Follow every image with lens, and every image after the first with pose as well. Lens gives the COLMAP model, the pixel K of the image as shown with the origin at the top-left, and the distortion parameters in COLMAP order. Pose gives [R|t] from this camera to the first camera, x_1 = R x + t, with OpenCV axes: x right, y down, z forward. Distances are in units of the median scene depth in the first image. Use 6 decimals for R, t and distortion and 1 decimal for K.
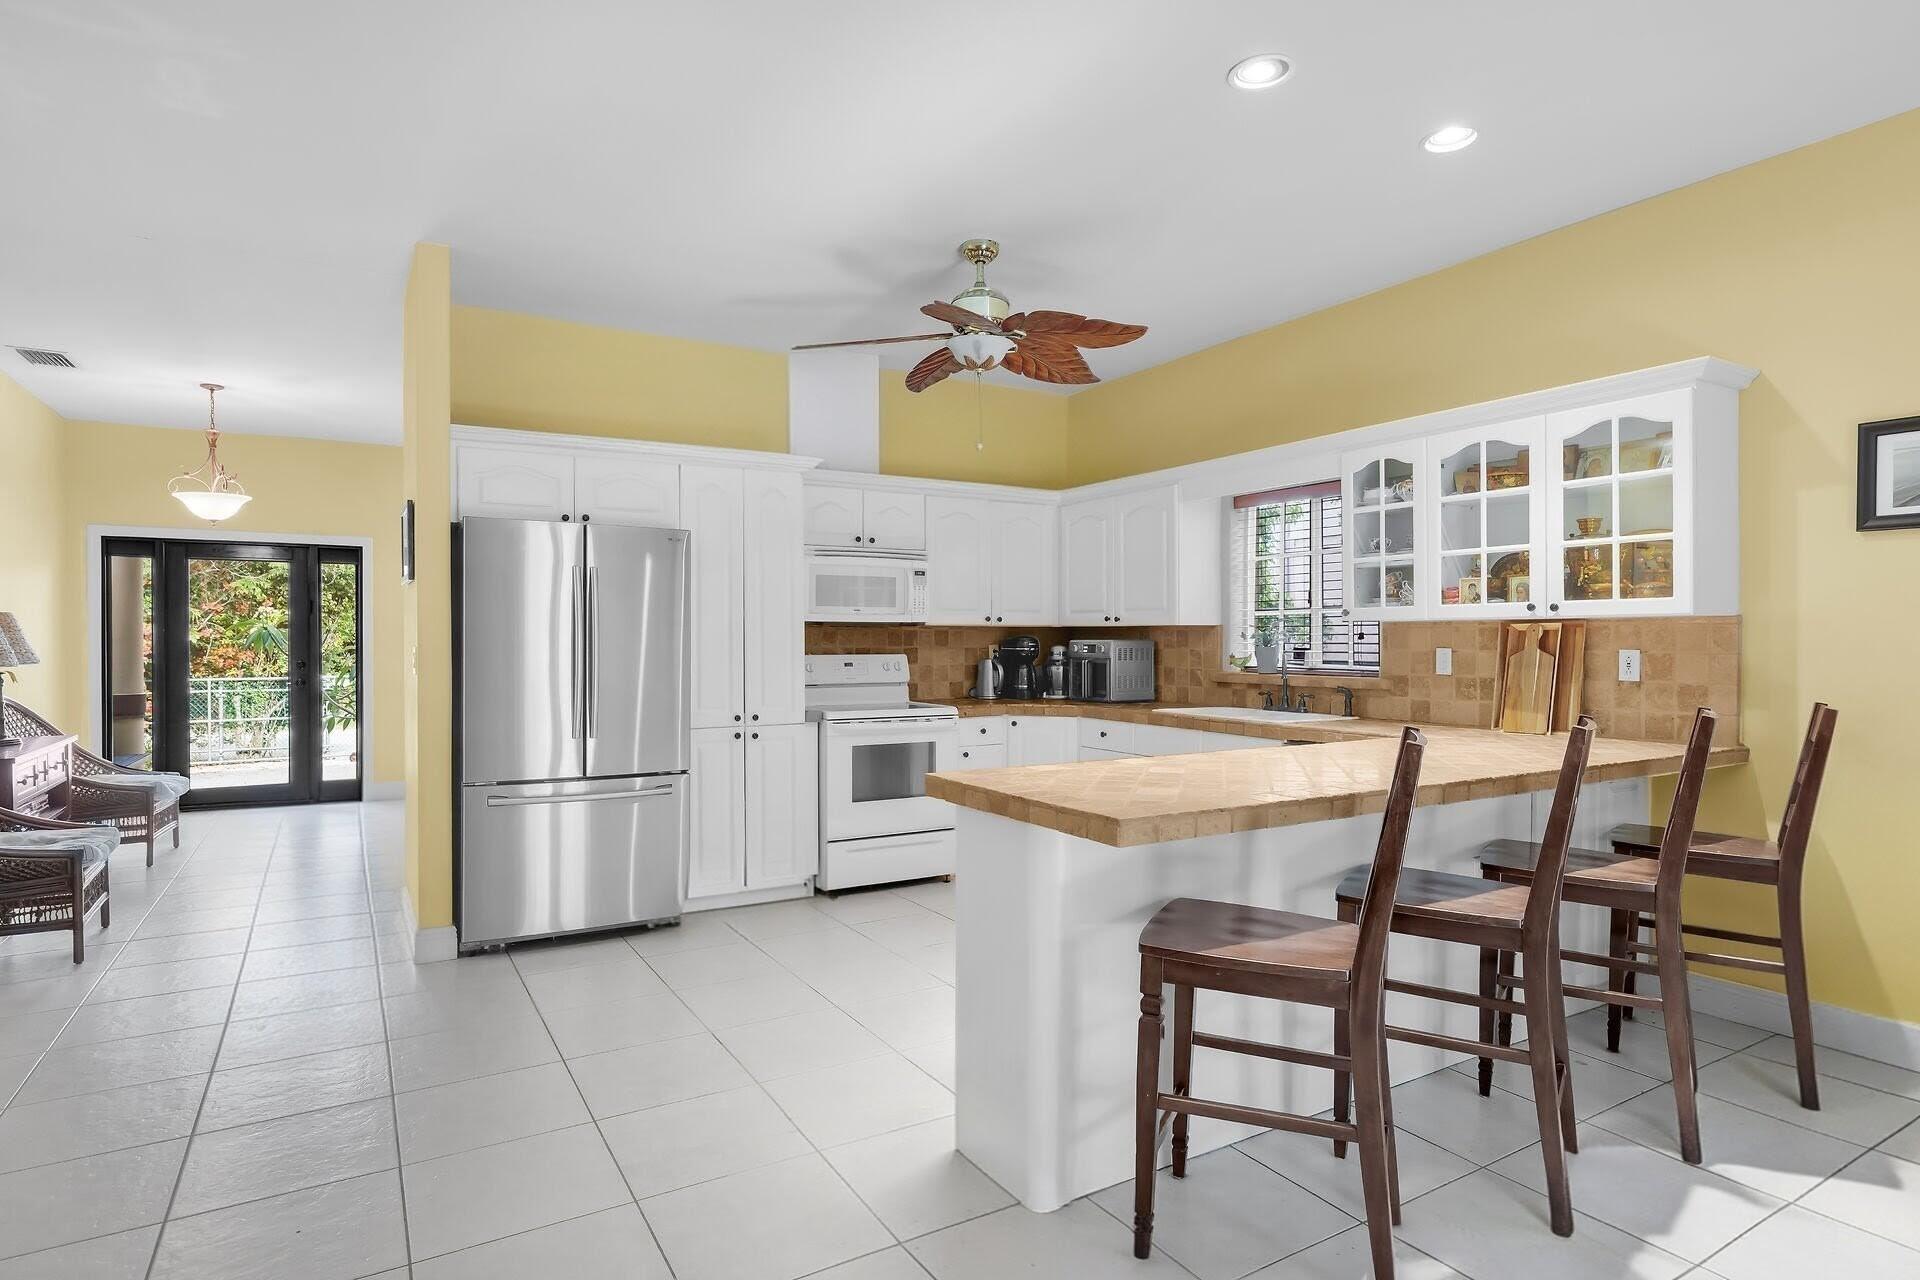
lens RADIAL K [[1007.2, 0, 960.0], [0, 1007.2, 640.0], [0, 0, 1]] dist [-0.000554, -0.000043]
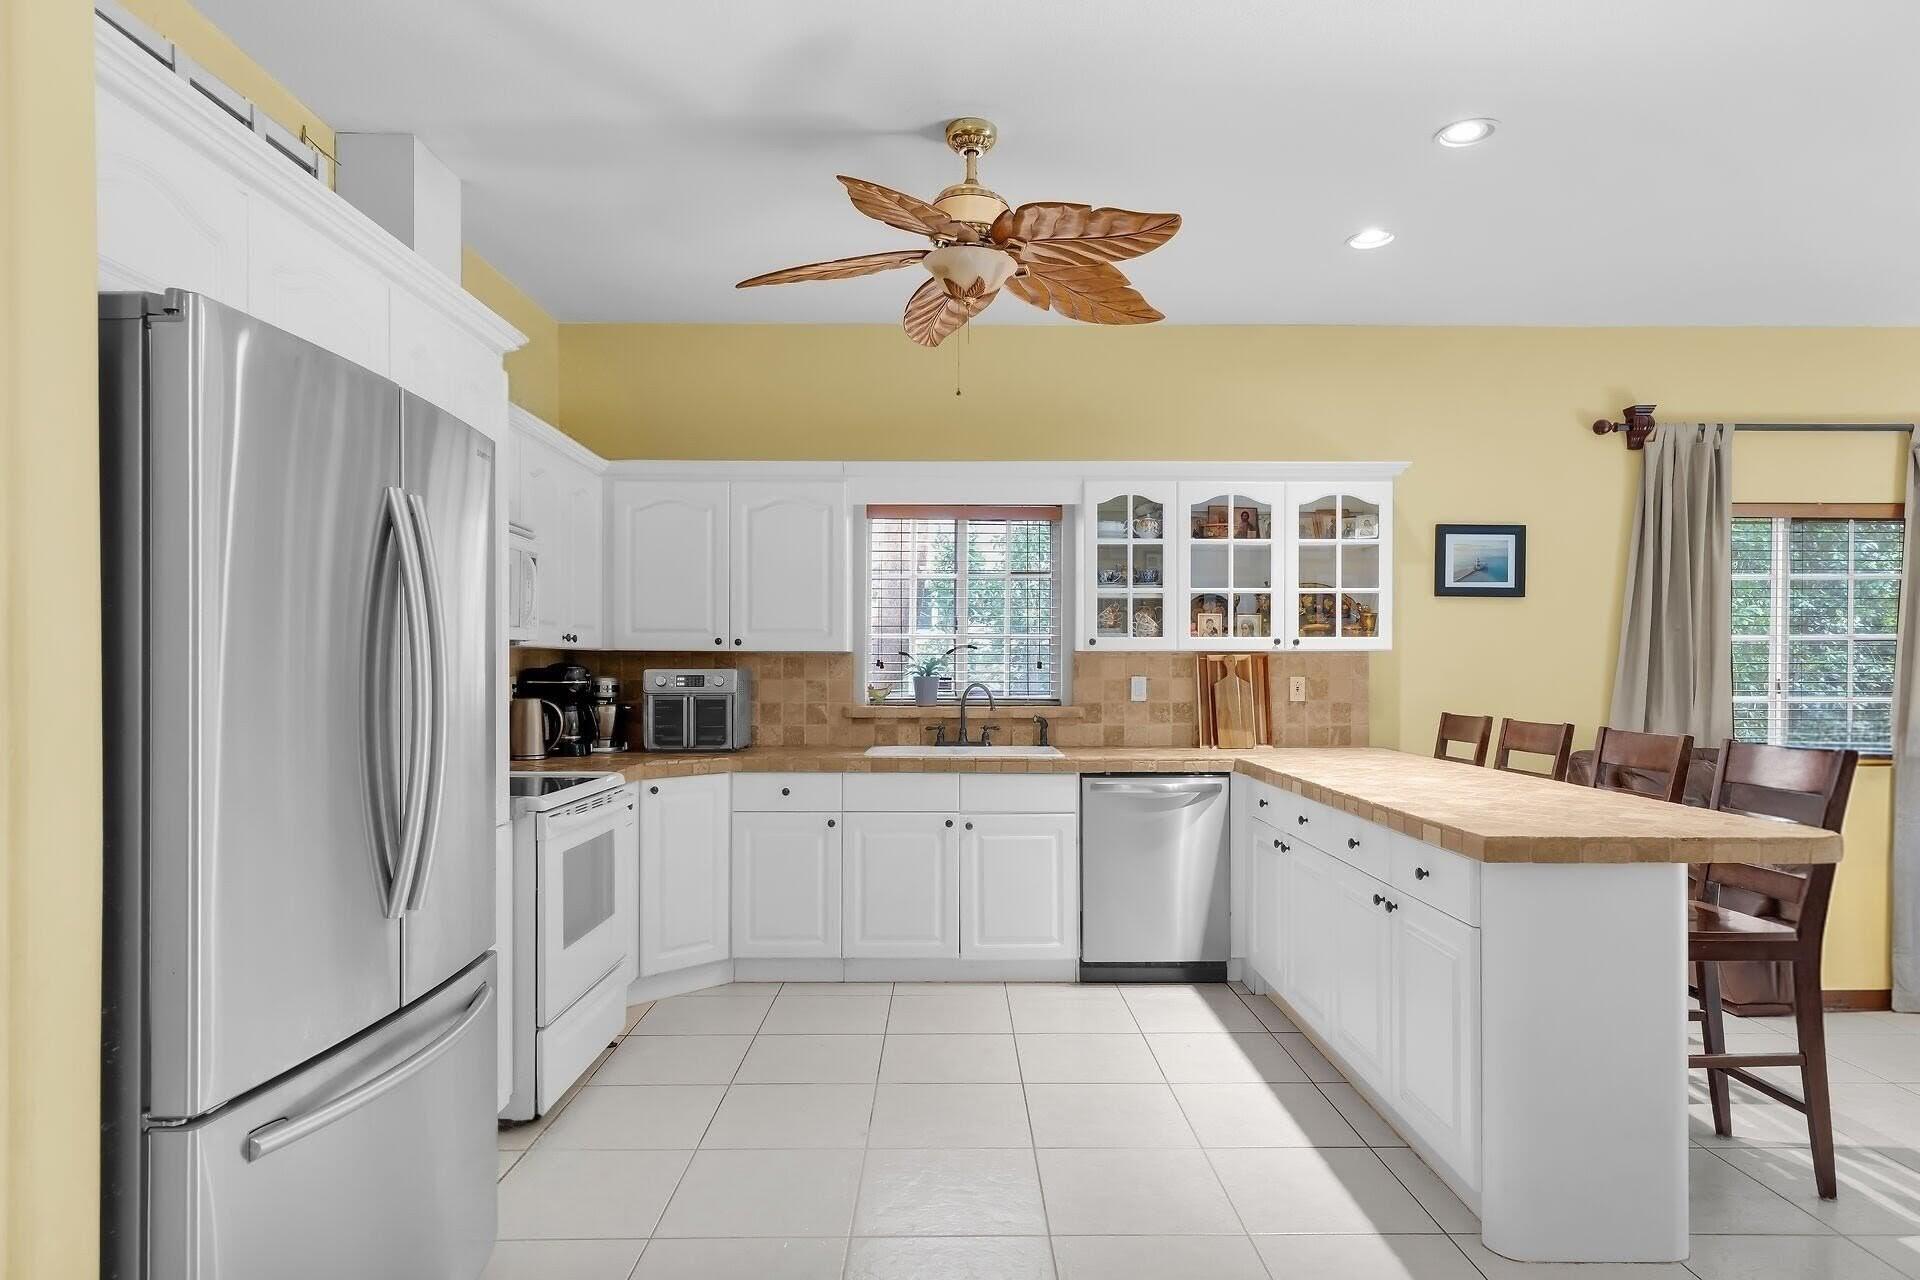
lens RADIAL K [[1092.6, 0, 960.9], [0, 1092.6, 673.0], [0, 0, 1]] dist [0.002629, -0.000069]
pose [[0.510181, -0.005529, 0.860049, -0.651201], [-0.000071, 0.999979, 0.006471, -0.003287], [-0.860067, -0.003362, 0.510170, 0.587981]]
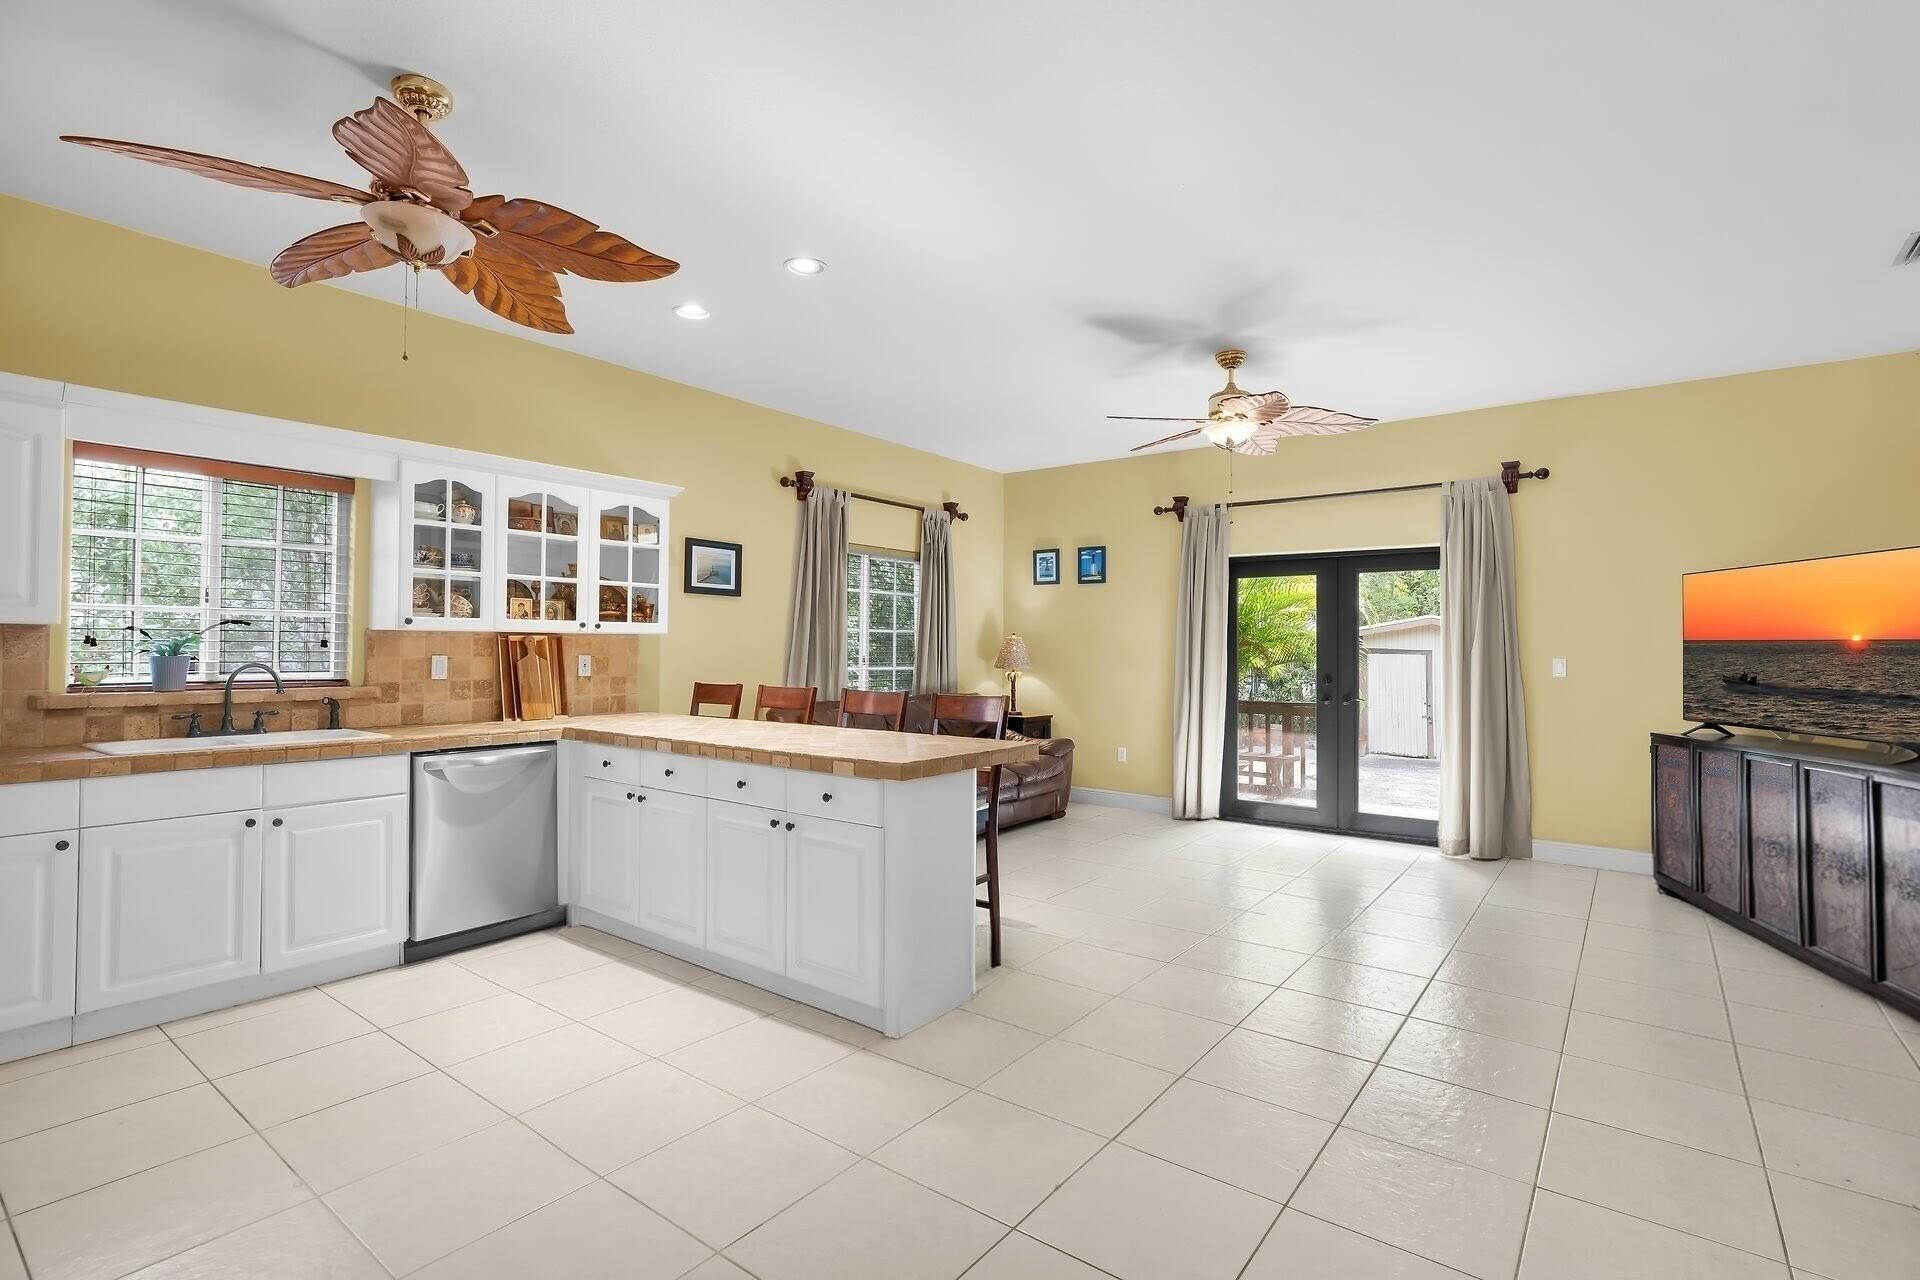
lens RADIAL K [[896.1, 0, 960.0], [0, 896.1, 640.0], [0, 0, 1]] dist [-0.002023, -0.000256]
pose [[-0.363067, 0.006769, 0.931739, -0.680667], [-0.005508, 0.999941, -0.009411, -0.002940], [-0.931747, -0.008549, -0.363008, 0.855309]]
